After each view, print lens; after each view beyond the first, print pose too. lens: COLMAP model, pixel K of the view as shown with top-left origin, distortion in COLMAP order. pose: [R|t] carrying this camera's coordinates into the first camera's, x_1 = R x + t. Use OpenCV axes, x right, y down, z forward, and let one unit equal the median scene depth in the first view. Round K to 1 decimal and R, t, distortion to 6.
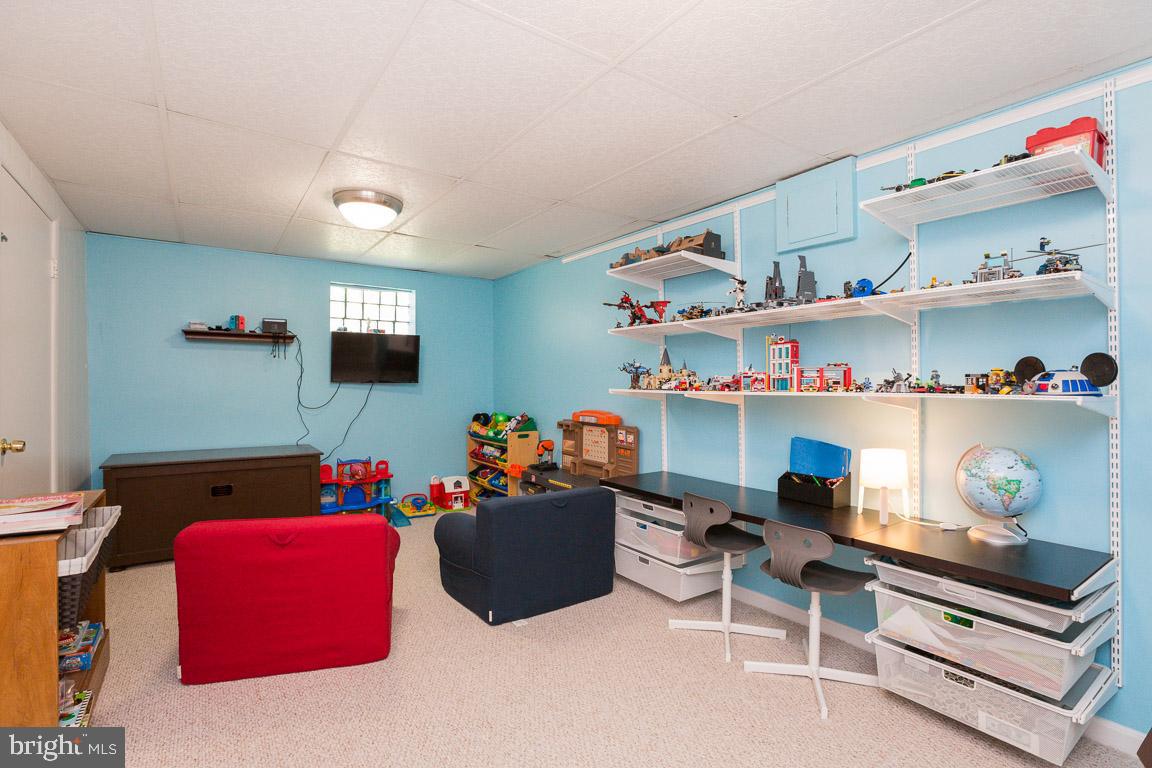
lens RADIAL K [[526.6, 0, 596.7], [0, 526.6, 385.5], [0, 0, 1]] dist [-0.046643, 0.014652]
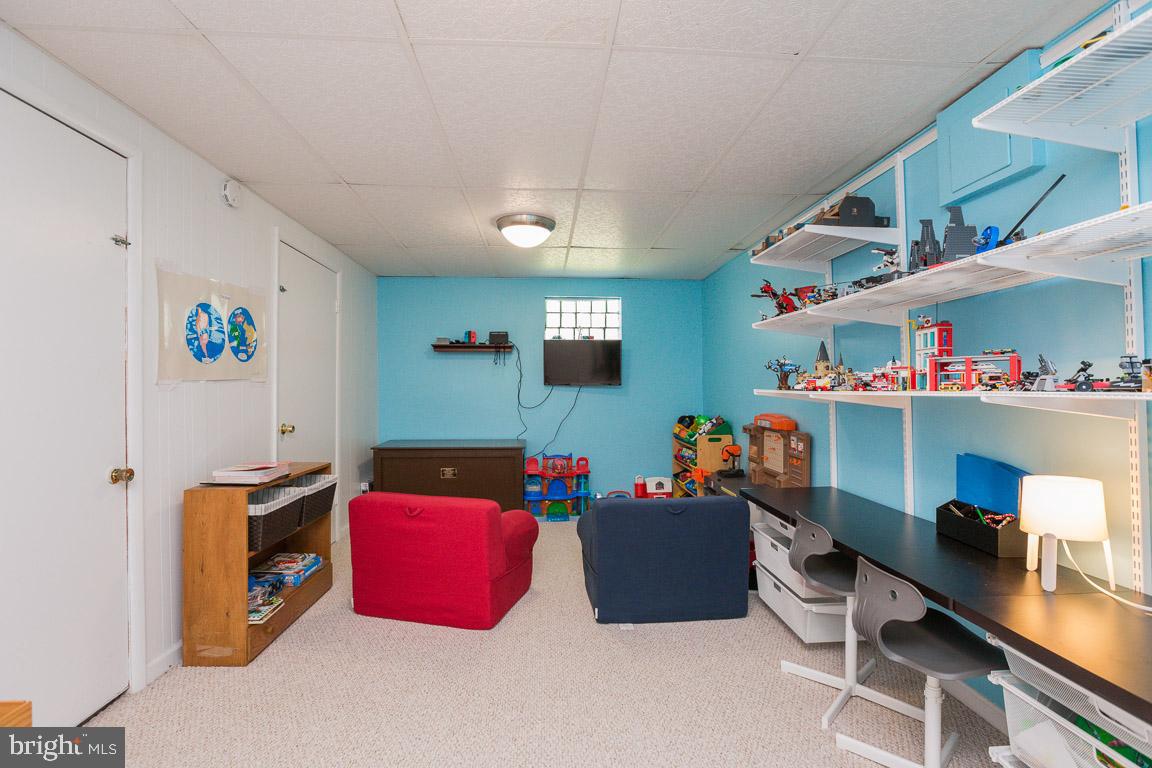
lens RADIAL K [[539.5, 0, 604.1], [0, 539.5, 380.4], [0, 0, 1]] dist [-0.026052, 0.003759]
pose [[0.858919, -0.012498, -0.511958, 0.276432], [0.004555, 0.999849, -0.016767, 0.005255], [0.512090, 0.012069, 0.858847, 0.081753]]
